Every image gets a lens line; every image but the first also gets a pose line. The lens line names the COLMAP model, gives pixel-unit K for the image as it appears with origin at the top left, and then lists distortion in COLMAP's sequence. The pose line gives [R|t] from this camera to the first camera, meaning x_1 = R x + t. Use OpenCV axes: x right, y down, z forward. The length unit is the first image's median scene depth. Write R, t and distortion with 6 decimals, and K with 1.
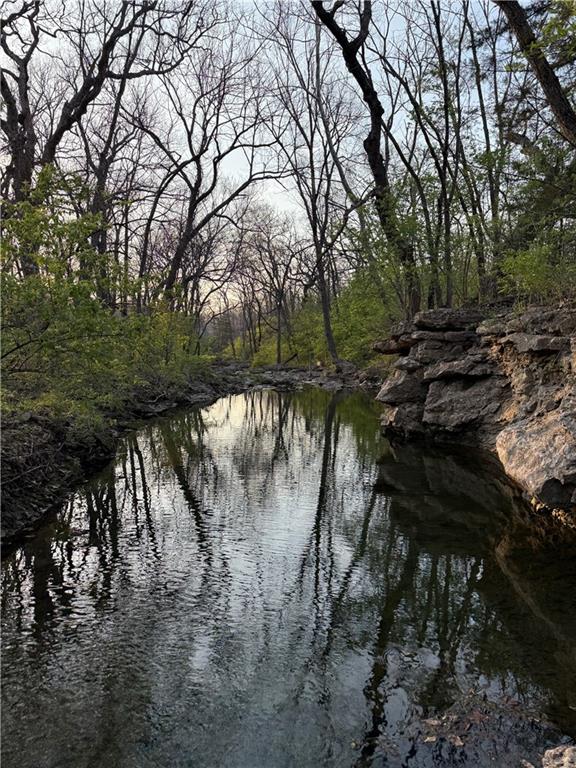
lens RADIAL K [[543.2, 0, 281.6], [0, 543.2, 383.5], [0, 0, 1]] dist [0.084261, -0.099243]
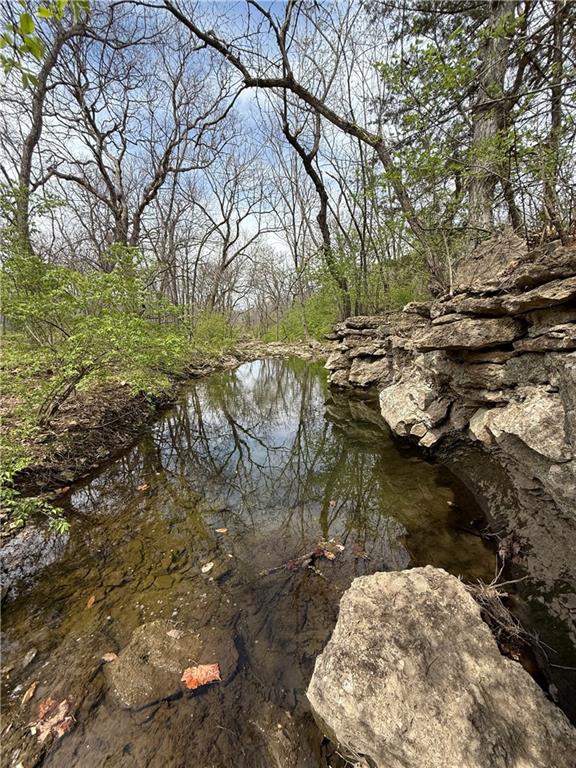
lens RADIAL K [[309.3, 0, 288.1], [0, 309.3, 383.4], [0, 0, 1]] dist [0.003326, 0.000079]
pose [[0.999795, -0.012652, 0.015817, 0.029266], [0.010911, 0.994345, 0.105637, -0.020695], [-0.017064, -0.105443, 0.994279, -0.004413]]
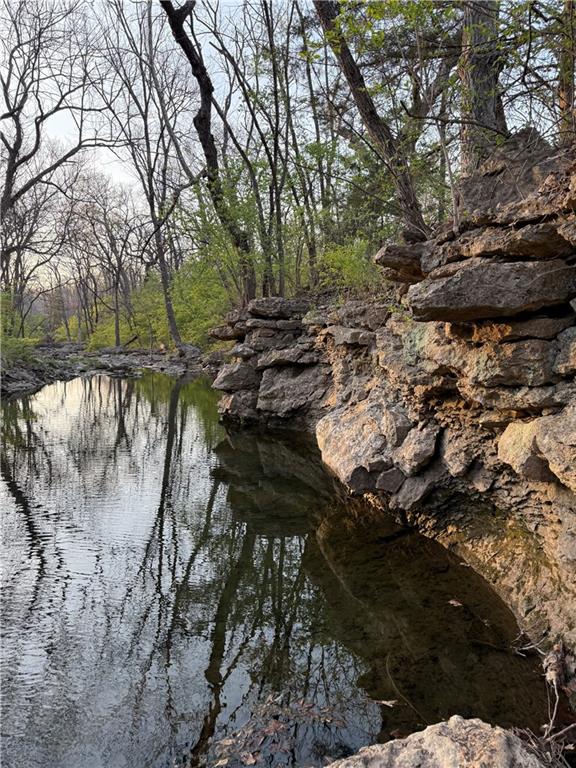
lens RADIAL K [[543.2, 0, 282.2], [0, 543.2, 385.8], [0, 0, 1]] dist [0.084261, -0.099243]
pose [[0.961533, -0.018675, 0.274053, 0.019262], [0.008179, 0.999190, 0.039393, -0.007910], [-0.274566, -0.035636, 0.960908, 0.012166]]
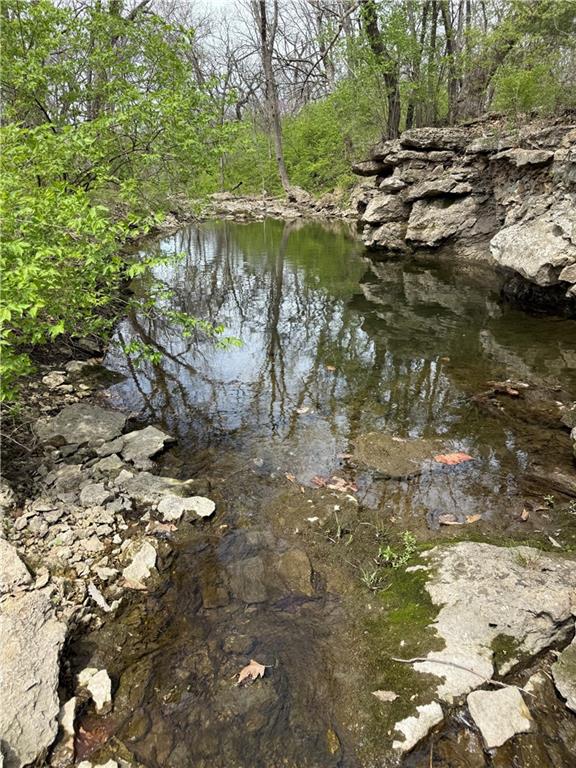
lens RADIAL K [[543.2, 0, 291.9], [0, 543.2, 386.1], [0, 0, 1]] dist [0.084261, -0.099243]
pose [[0.988853, -0.053331, 0.139019, -0.098027], [0.010319, 0.955958, 0.293323, 0.017731], [-0.148539, -0.288619, 0.945852, -0.079042]]
